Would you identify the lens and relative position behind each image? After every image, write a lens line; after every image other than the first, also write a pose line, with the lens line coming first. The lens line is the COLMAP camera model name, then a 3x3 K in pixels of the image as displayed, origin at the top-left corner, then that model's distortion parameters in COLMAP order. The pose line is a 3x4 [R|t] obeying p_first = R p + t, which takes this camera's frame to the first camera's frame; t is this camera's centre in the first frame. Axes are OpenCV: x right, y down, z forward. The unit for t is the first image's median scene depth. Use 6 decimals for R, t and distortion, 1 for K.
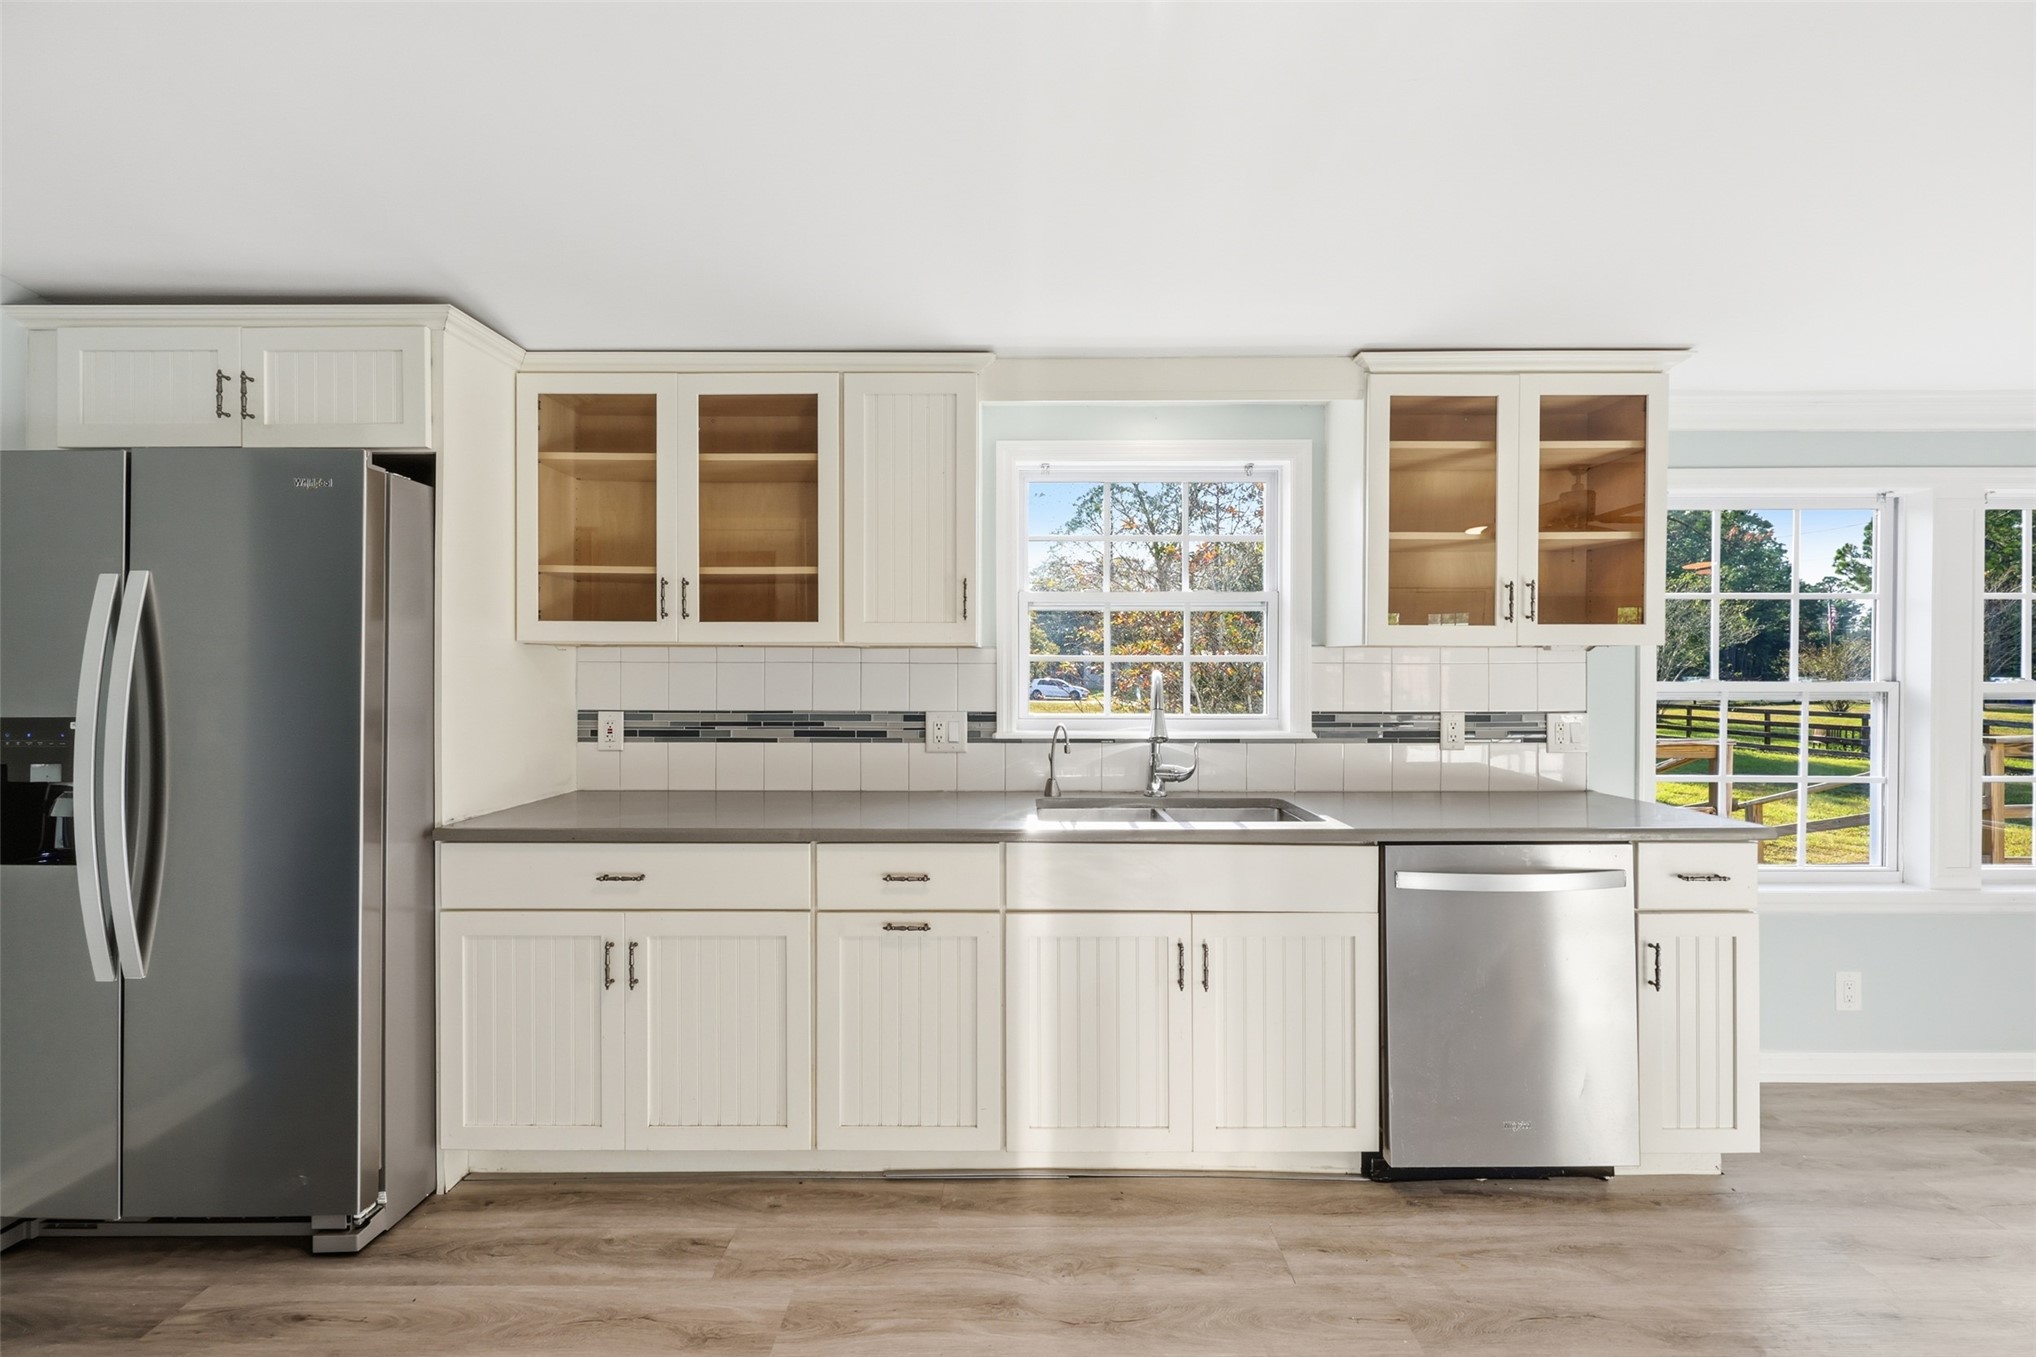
lens RADIAL K [[819.7, 0, 1026.3], [0, 819.7, 682.5], [0, 0, 1]] dist [0.000866, 0.000279]
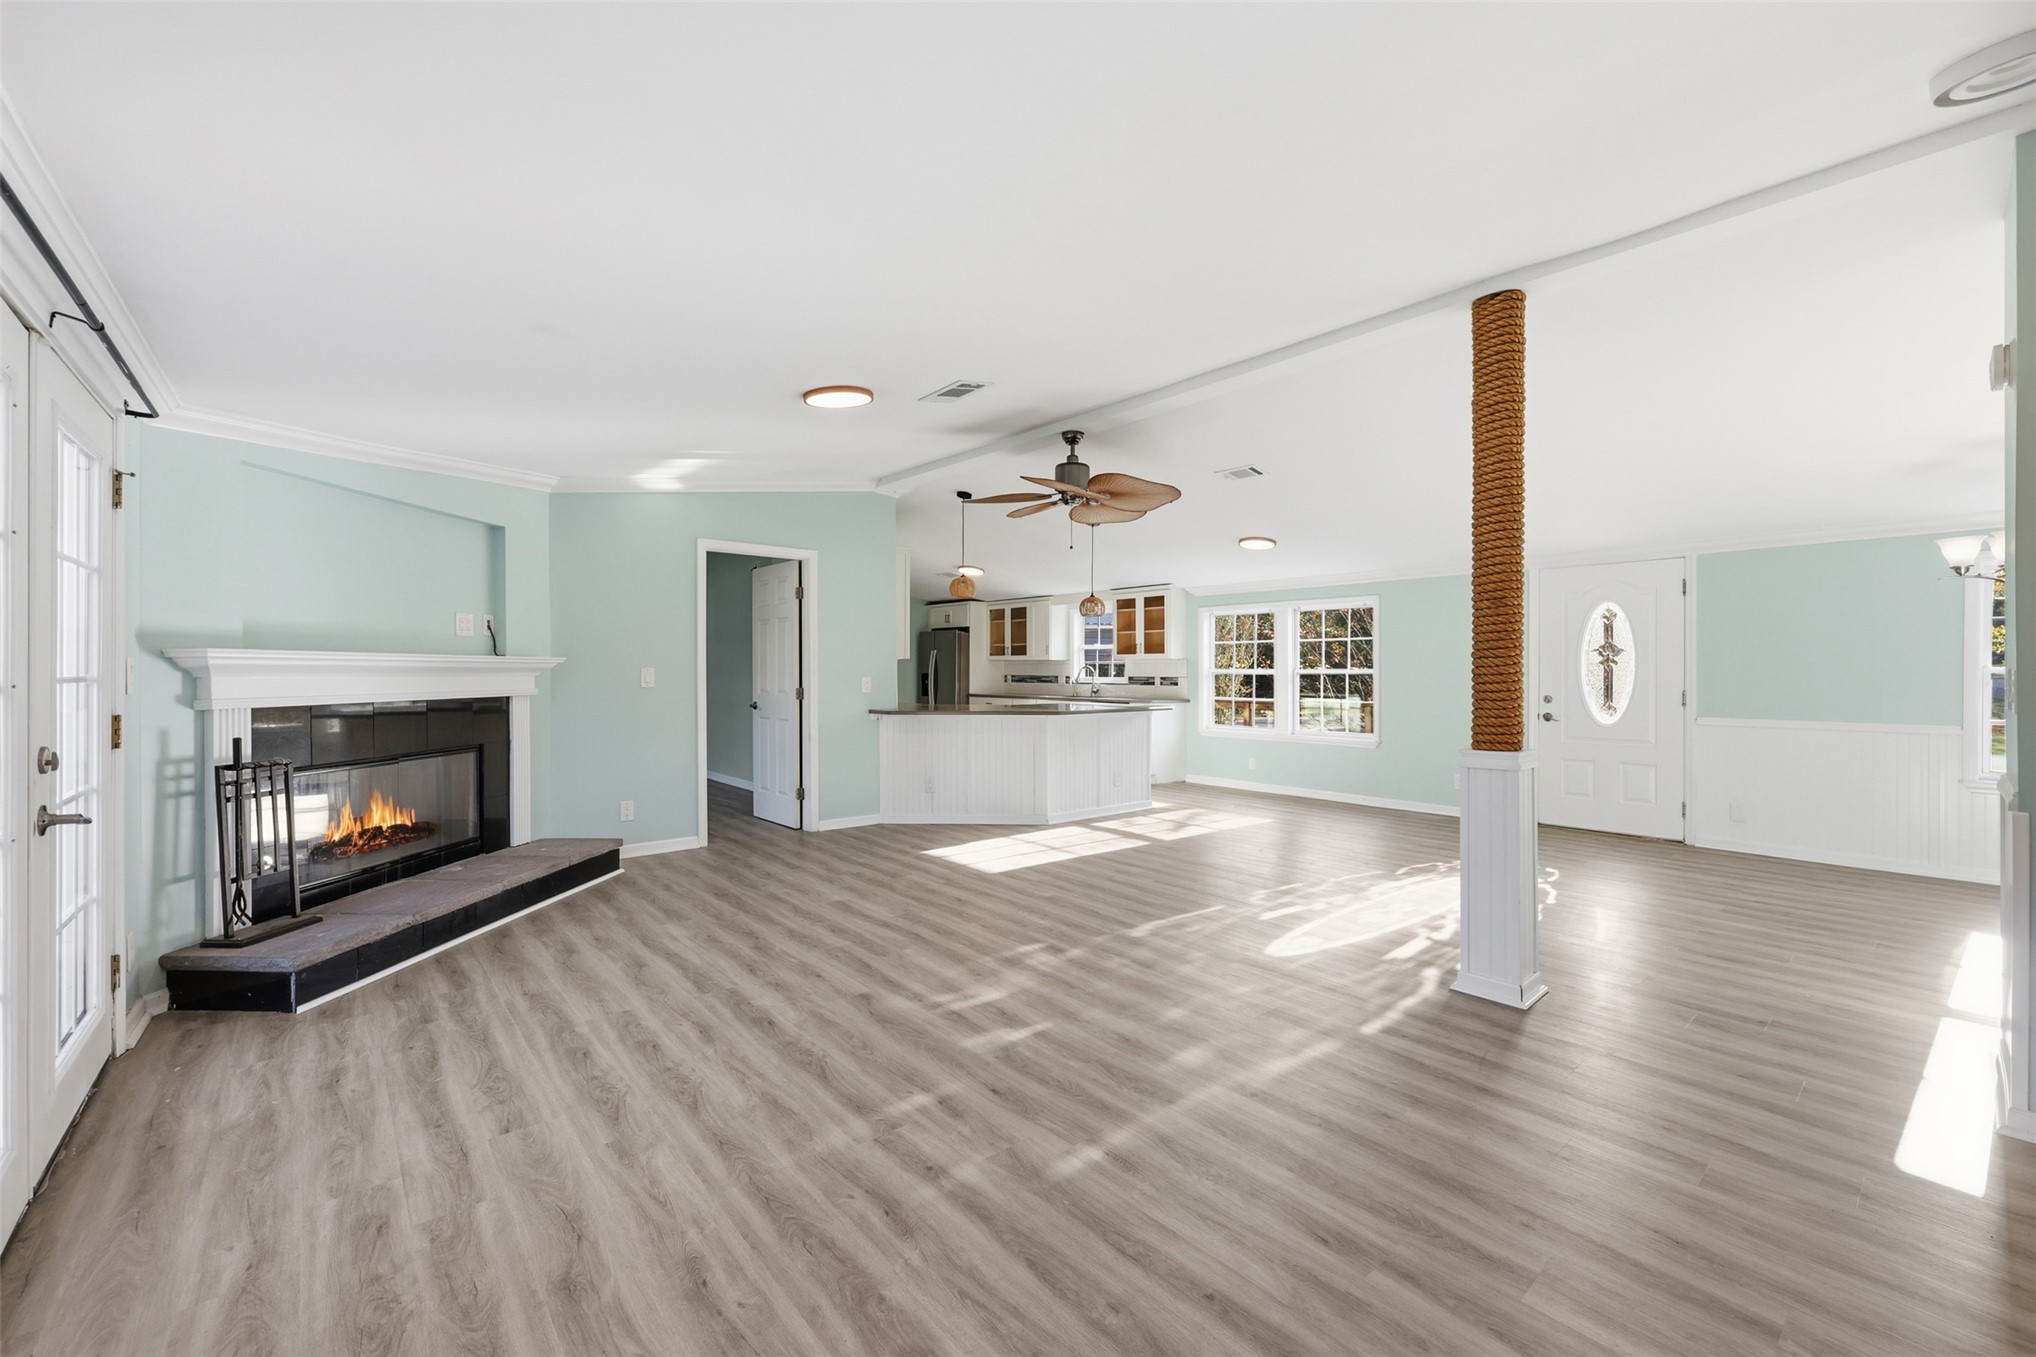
lens RADIAL K [[819.7, 0, 1021.7], [0, 819.7, 671.8], [0, 0, 1]] dist [0.000866, 0.000279]
pose [[0.648707, 0.002334, -0.761035, 2.890111], [-0.010335, 0.999930, -0.005743, 0.040847], [0.760968, 0.011591, 0.648686, -1.795089]]
